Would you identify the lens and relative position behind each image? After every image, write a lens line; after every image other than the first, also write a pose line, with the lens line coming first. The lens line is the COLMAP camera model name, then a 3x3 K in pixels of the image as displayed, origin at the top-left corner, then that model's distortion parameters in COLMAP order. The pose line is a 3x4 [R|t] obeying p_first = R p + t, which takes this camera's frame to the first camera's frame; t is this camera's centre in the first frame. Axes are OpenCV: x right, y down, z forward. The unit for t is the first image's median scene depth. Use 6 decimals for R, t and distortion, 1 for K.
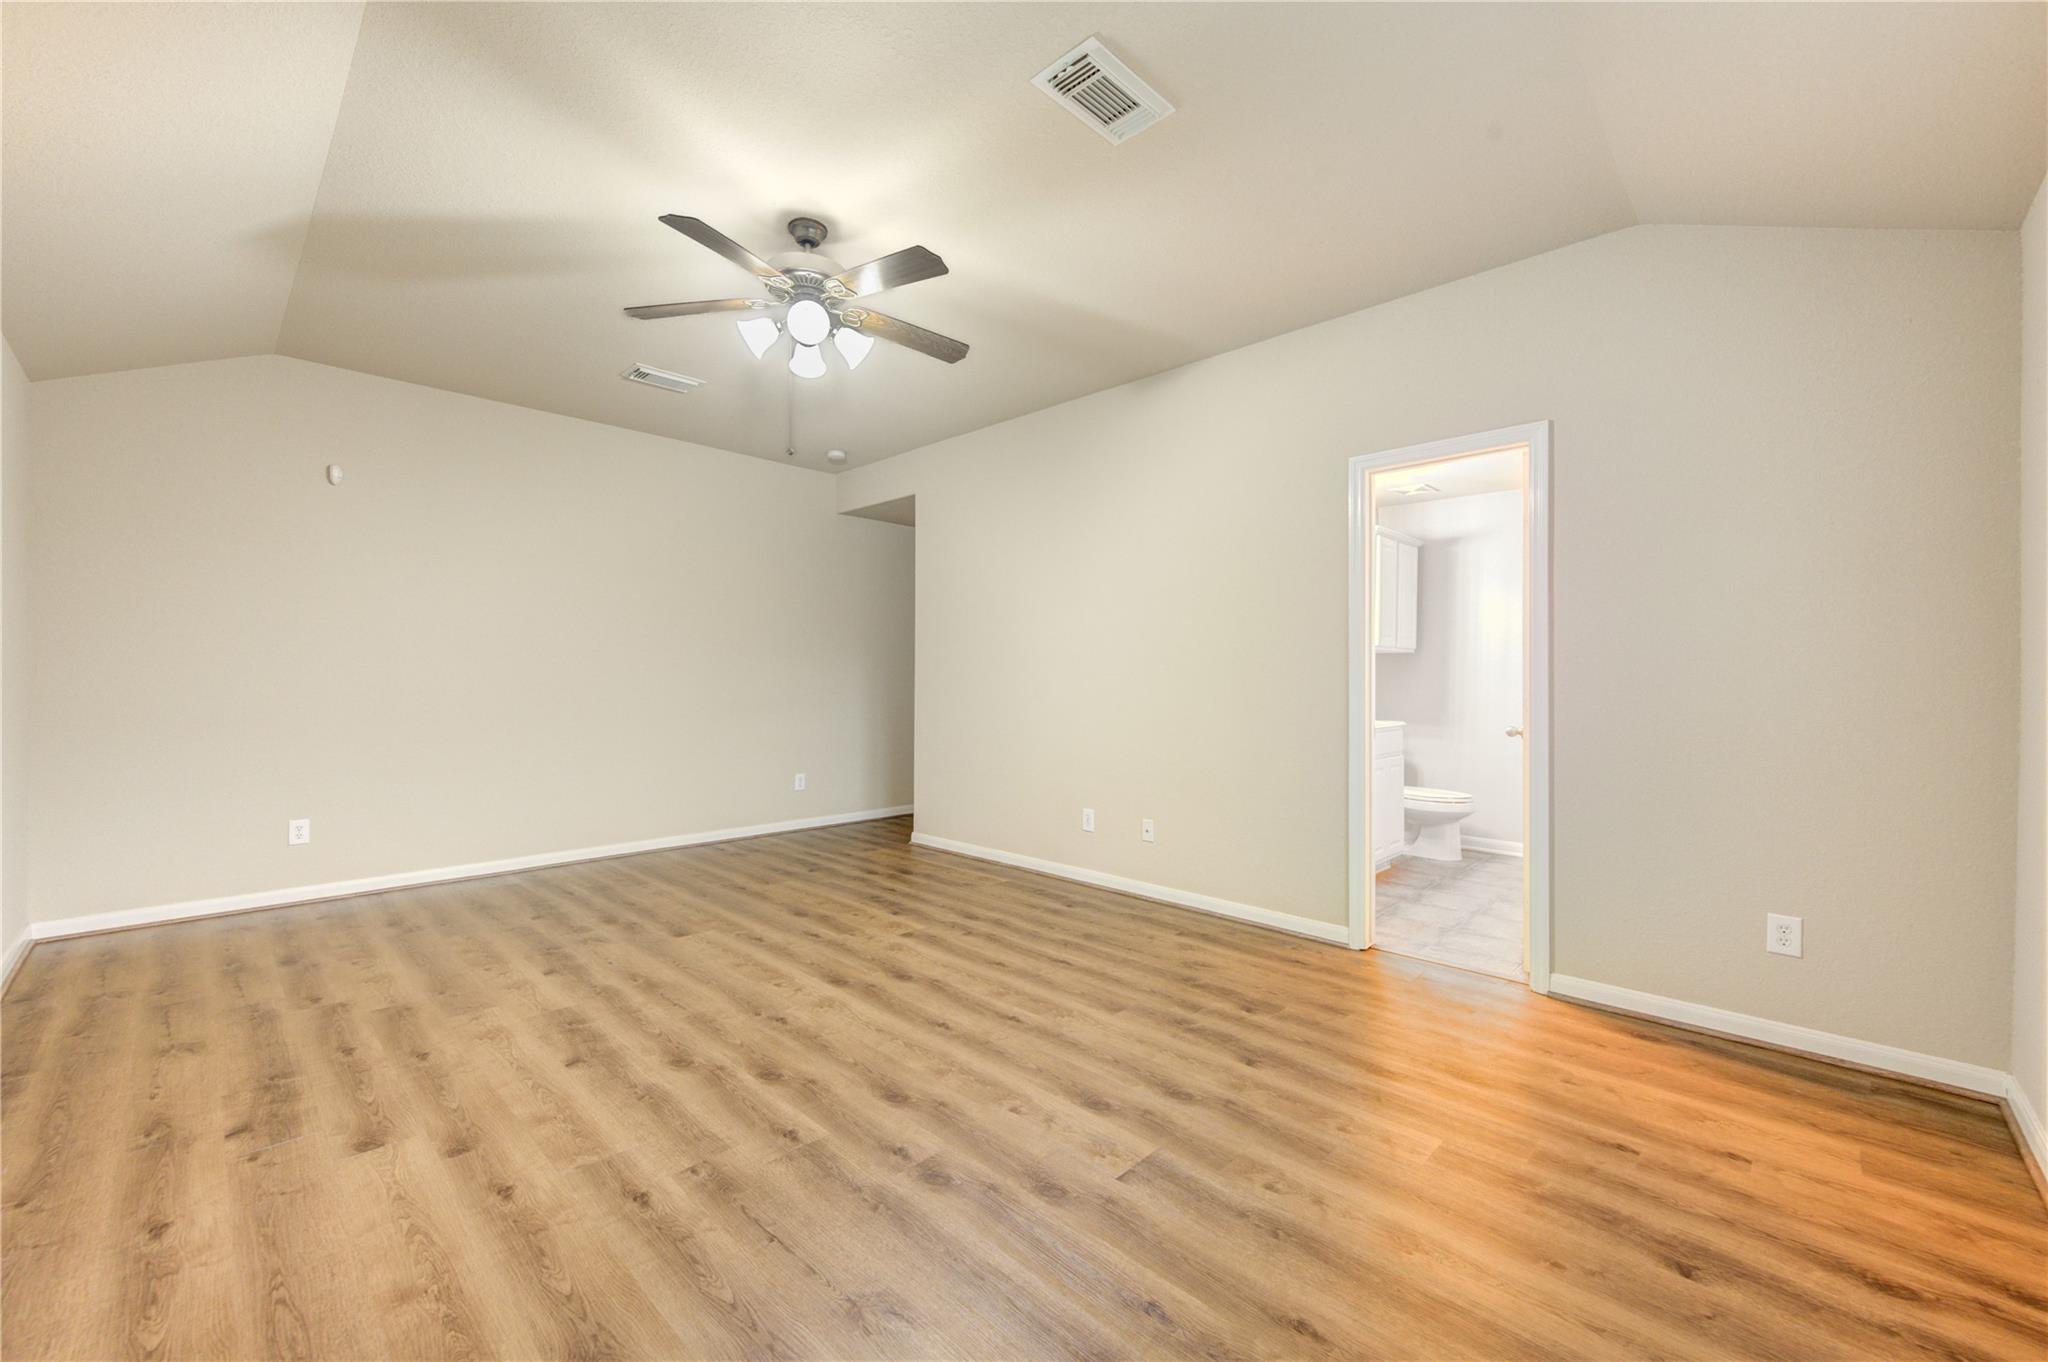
lens RADIAL K [[801.6, 0, 1028.3], [0, 801.6, 688.3], [0, 0, 1]] dist [0.002438, -0.000195]
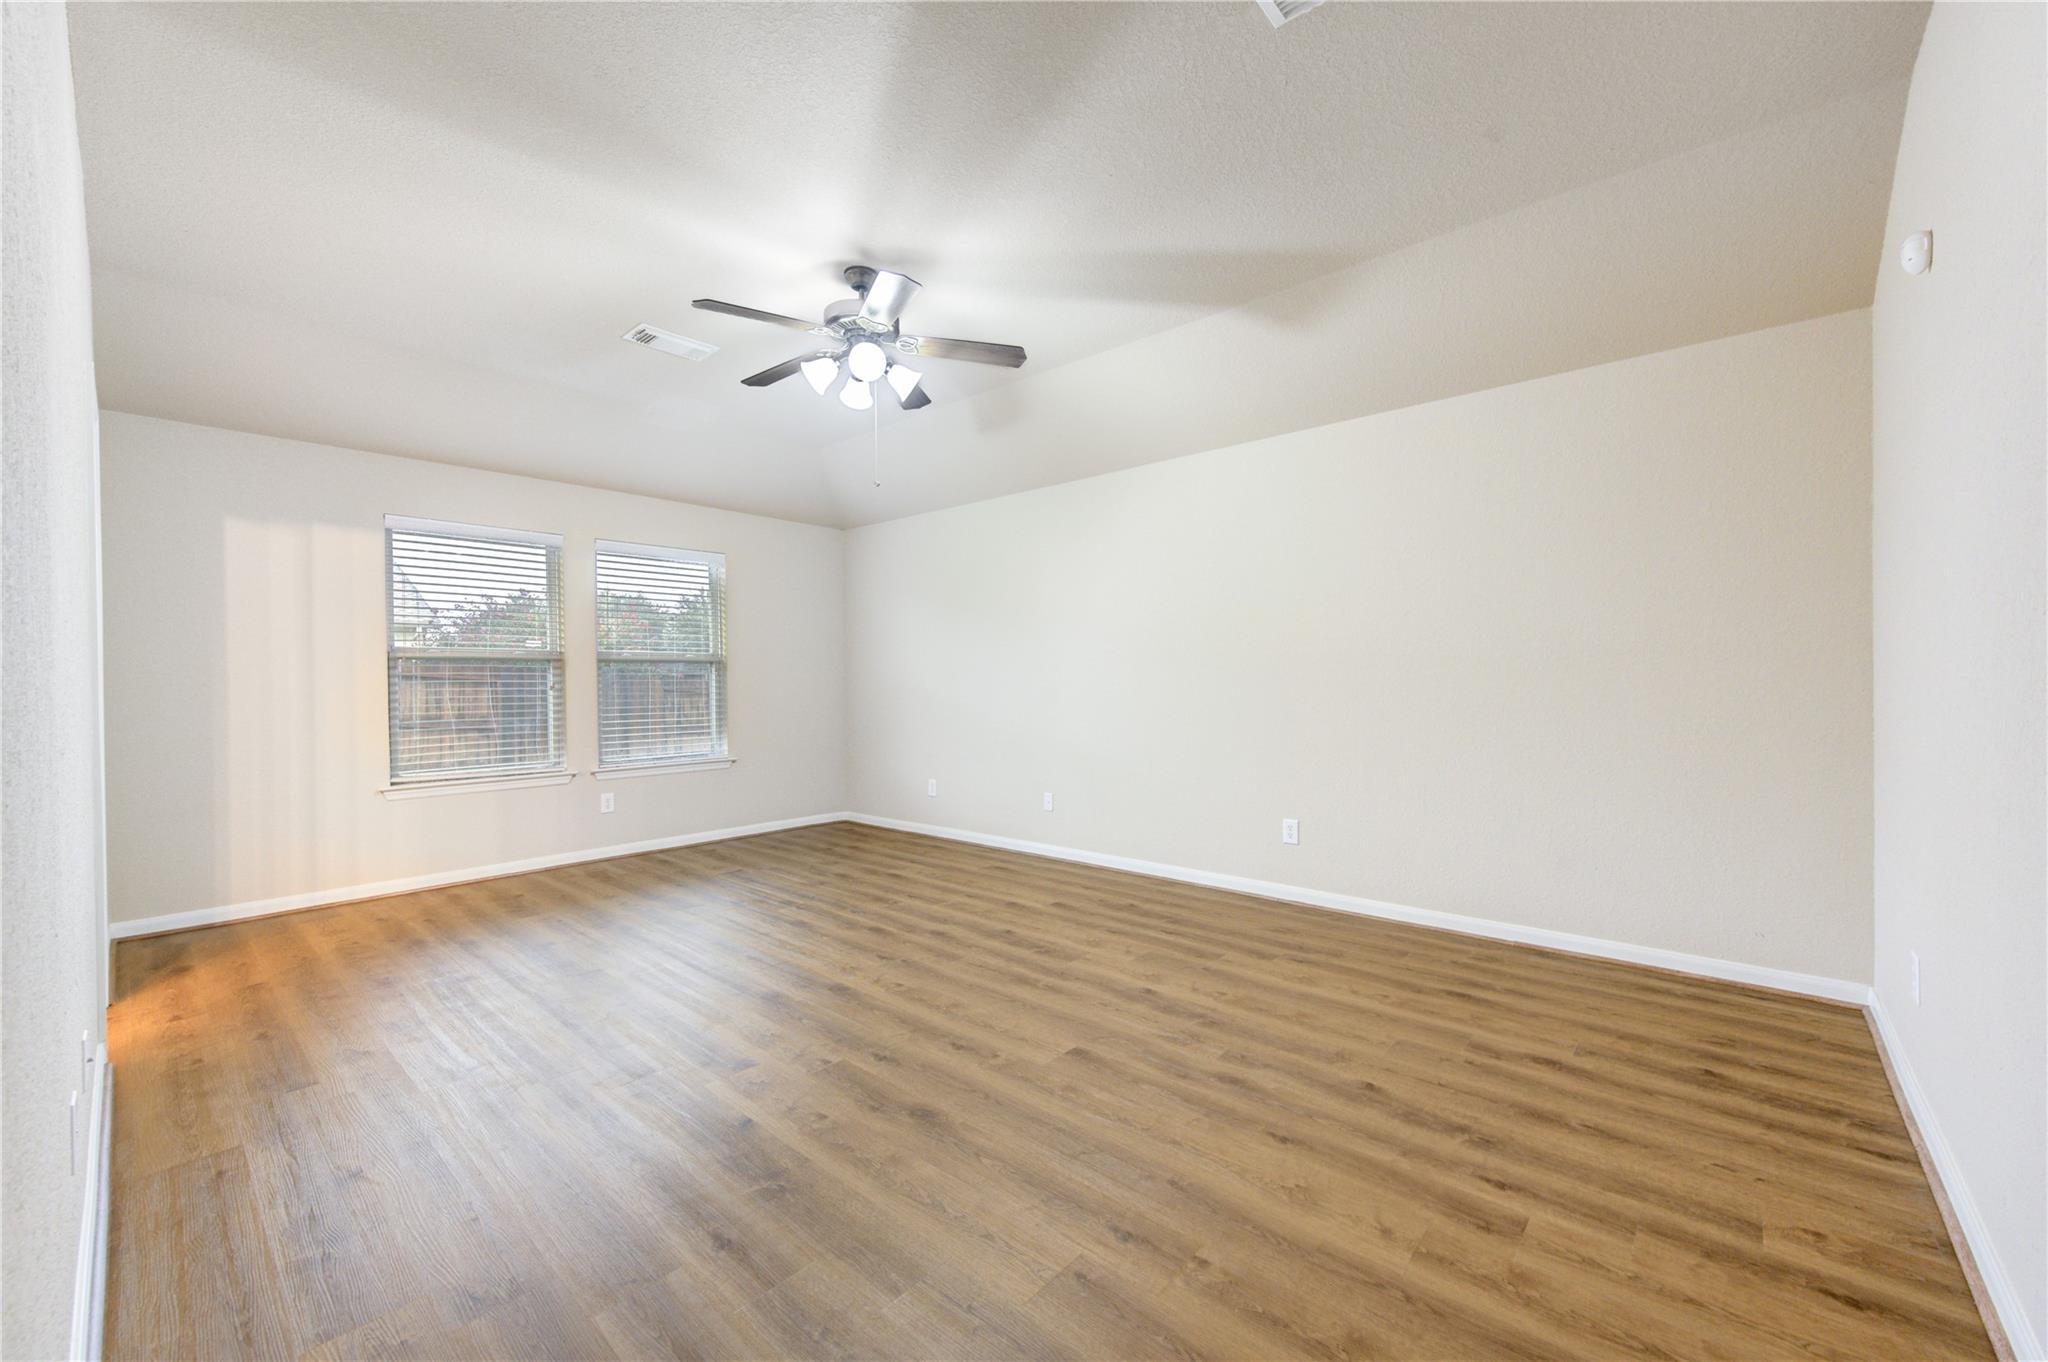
lens RADIAL K [[801.6, 0, 1028.3], [0, 801.6, 688.3], [0, 0, 1]] dist [0.002438, -0.000195]
pose [[-0.999265, 0.003371, -0.038185, -0.439160], [0.002584, 0.999783, 0.020654, -0.022381], [0.038246, 0.020540, -0.999057, 2.016412]]
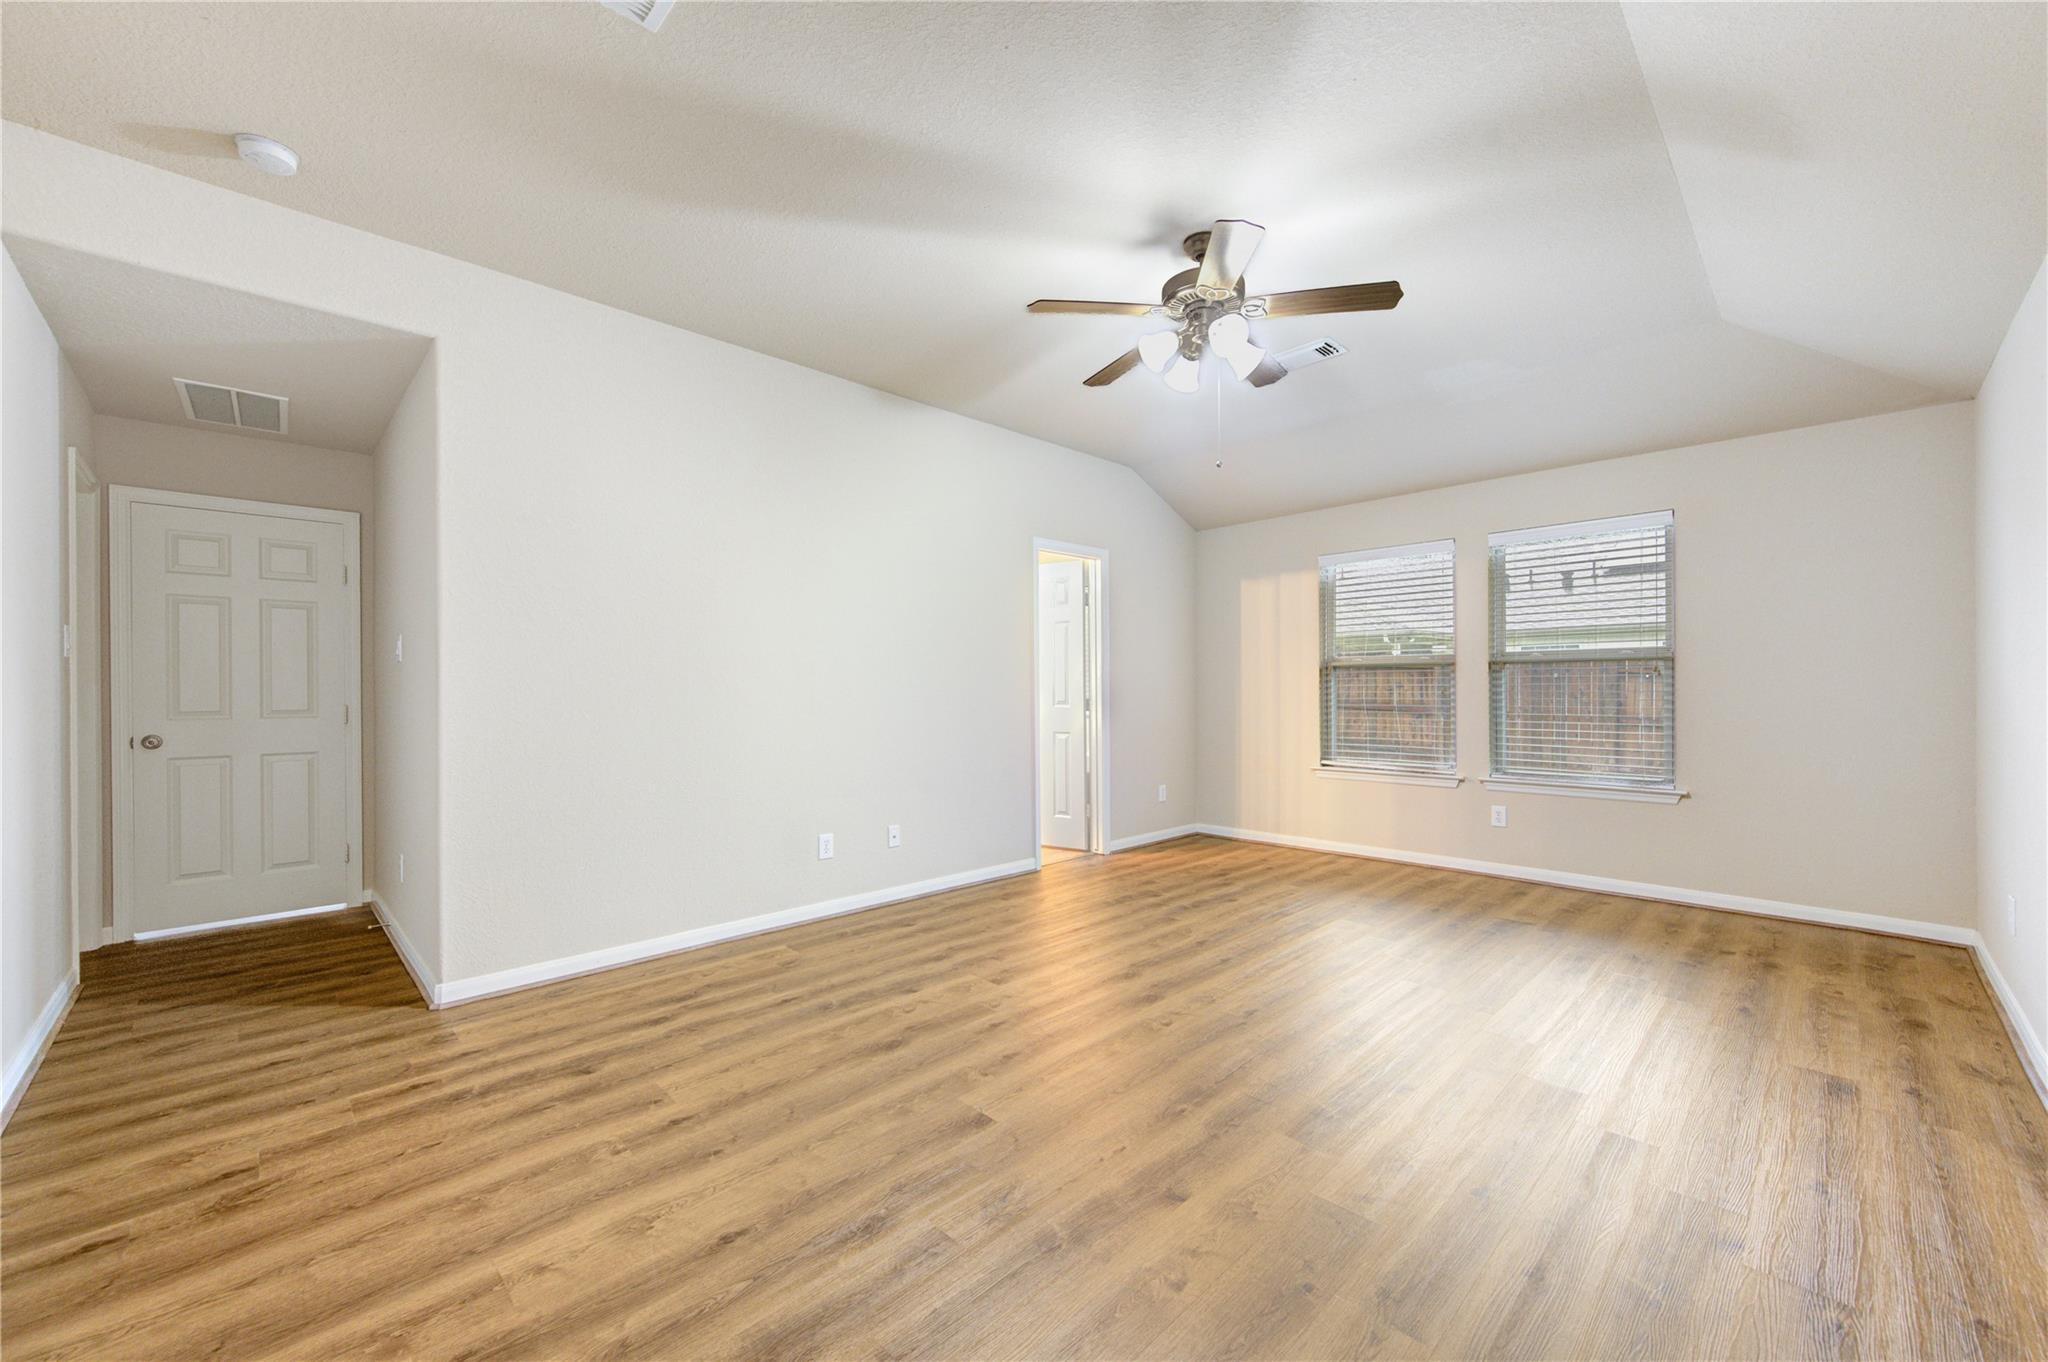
lens RADIAL K [[790.7, 0, 1027.8], [0, 790.7, 695.4], [0, 0, 1]] dist [0.000778, -0.000357]
pose [[0.030843, -0.012820, 0.999442, -1.218490], [0.016075, 0.999795, 0.012328, -0.017748], [-0.999395, 0.015685, 0.031043, 1.131787]]
